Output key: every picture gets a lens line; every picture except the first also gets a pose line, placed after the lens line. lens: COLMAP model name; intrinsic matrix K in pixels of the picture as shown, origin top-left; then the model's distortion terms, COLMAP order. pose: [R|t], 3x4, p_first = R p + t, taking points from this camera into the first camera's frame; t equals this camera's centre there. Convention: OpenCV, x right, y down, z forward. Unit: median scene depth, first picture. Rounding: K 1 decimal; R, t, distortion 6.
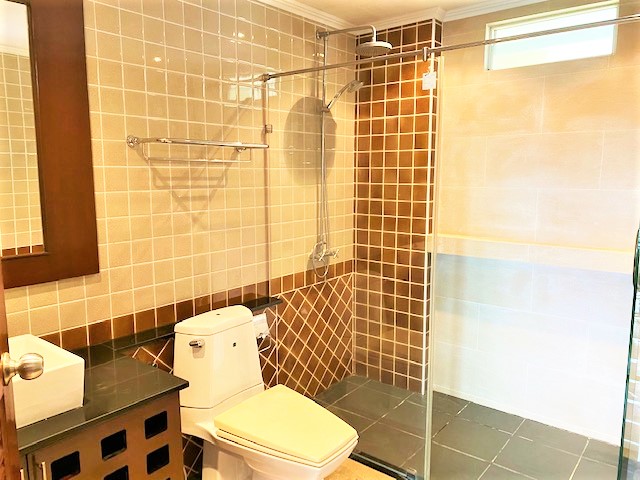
lens RADIAL K [[489.2, 0, 325.6], [0, 489.2, 242.3], [0, 0, 1]] dist [0.036995, -0.054672]
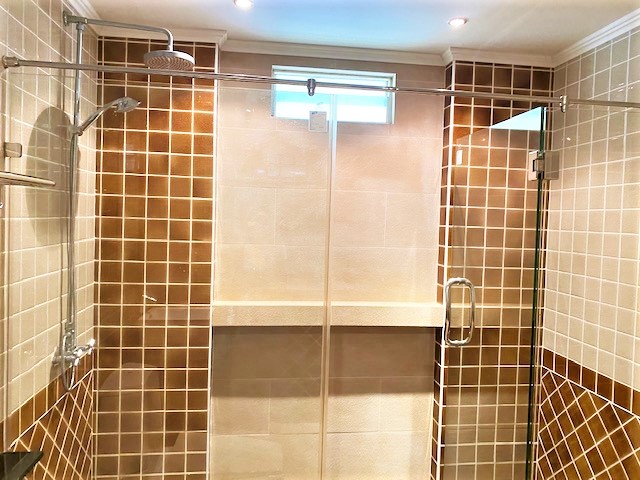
lens RADIAL K [[489.2, 0, 319.8], [0, 489.2, 235.0], [0, 0, 1]] dist [0.036995, -0.054672]
pose [[0.683204, -0.001953, 0.730225, -0.252614], [0.071476, 0.995373, -0.064211, -0.063337], [-0.726721, 0.096063, 0.680182, 0.316883]]
